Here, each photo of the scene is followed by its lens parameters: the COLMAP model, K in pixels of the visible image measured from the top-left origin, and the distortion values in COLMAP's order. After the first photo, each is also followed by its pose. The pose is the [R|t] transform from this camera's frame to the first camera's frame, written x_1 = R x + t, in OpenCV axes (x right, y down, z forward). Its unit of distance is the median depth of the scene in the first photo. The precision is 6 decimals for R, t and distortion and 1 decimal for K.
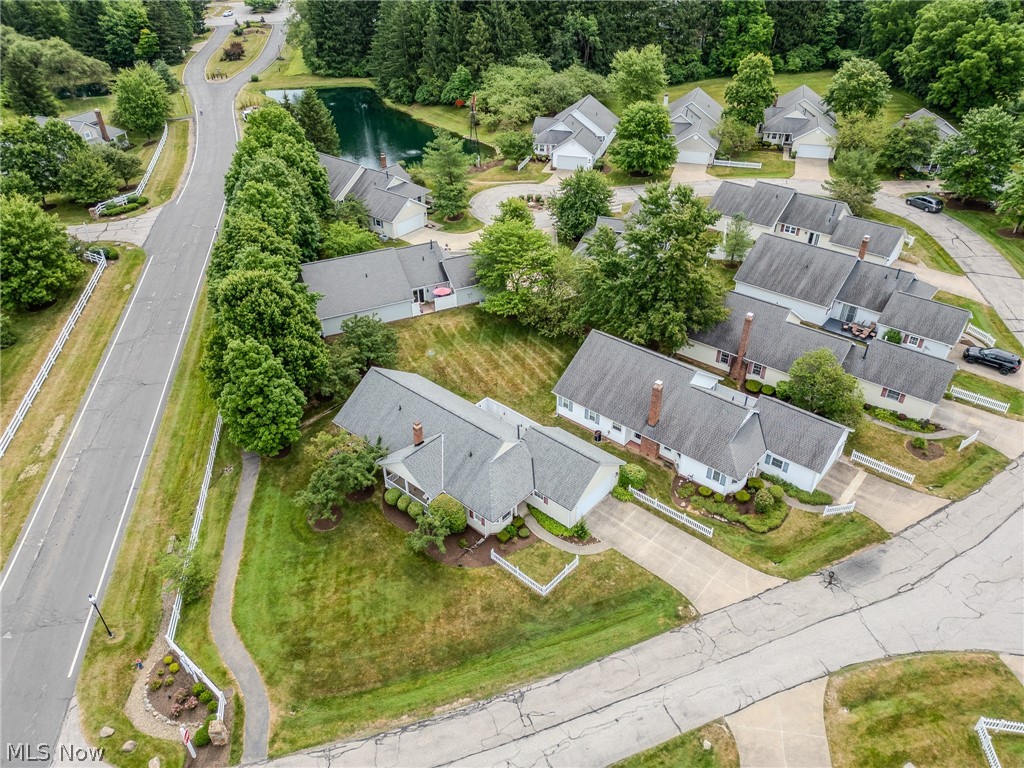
lens RADIAL K [[724.4, 0, 512.0], [0, 724.4, 384.0], [0, 0, 1]] dist [0.030368, -0.002480]
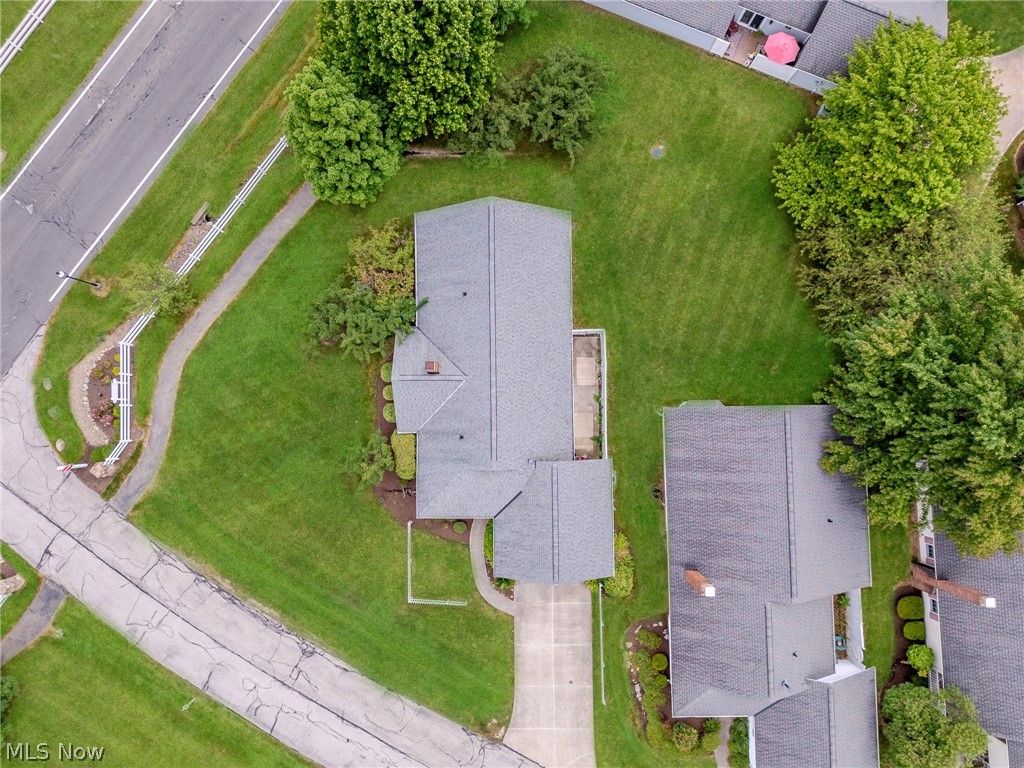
lens RADIAL K [[724.4, 0, 512.0], [0, 724.4, 384.0], [0, 0, 1]] dist [0.030368, -0.002480]
pose [[0.667566, 0.743798, -0.033459, -0.043658], [-0.422445, 0.415388, 0.805601, -0.643777], [0.613103, -0.523658, 0.591513, 0.703981]]
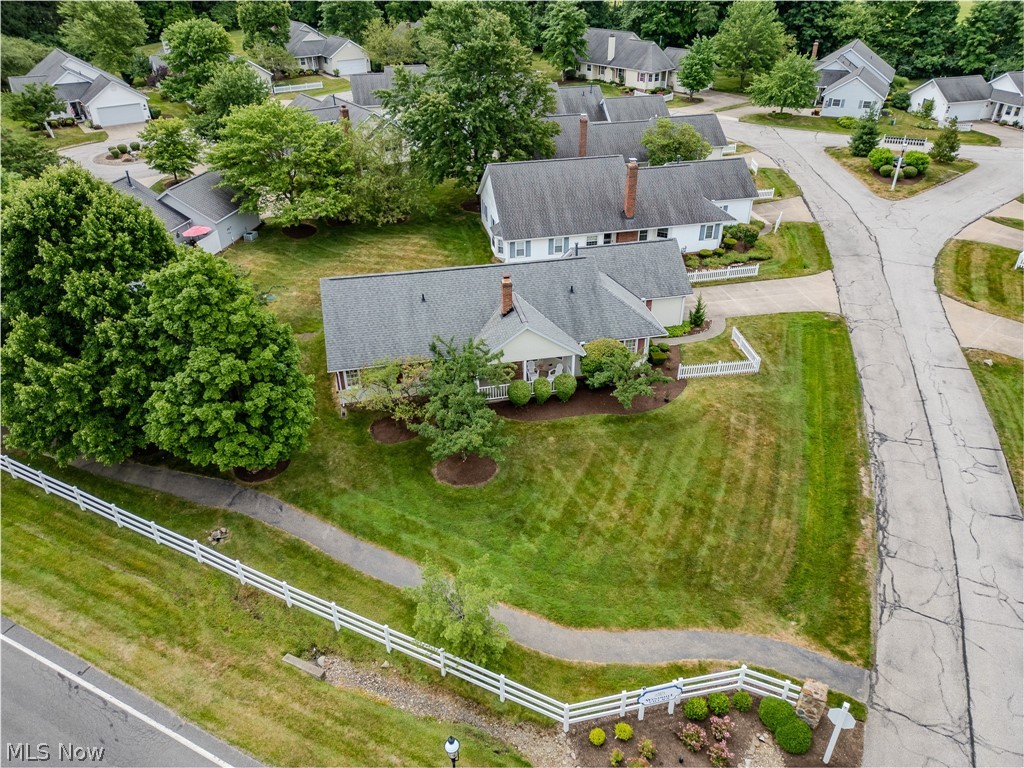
lens RADIAL K [[724.4, 0, 512.0], [0, 724.4, 384.0], [0, 0, 1]] dist [0.030368, -0.002480]
pose [[0.604512, -0.417757, 0.678266, -0.734519], [0.462579, 0.877281, 0.128056, 0.067507], [-0.648527, 0.236340, 0.723572, 0.602224]]
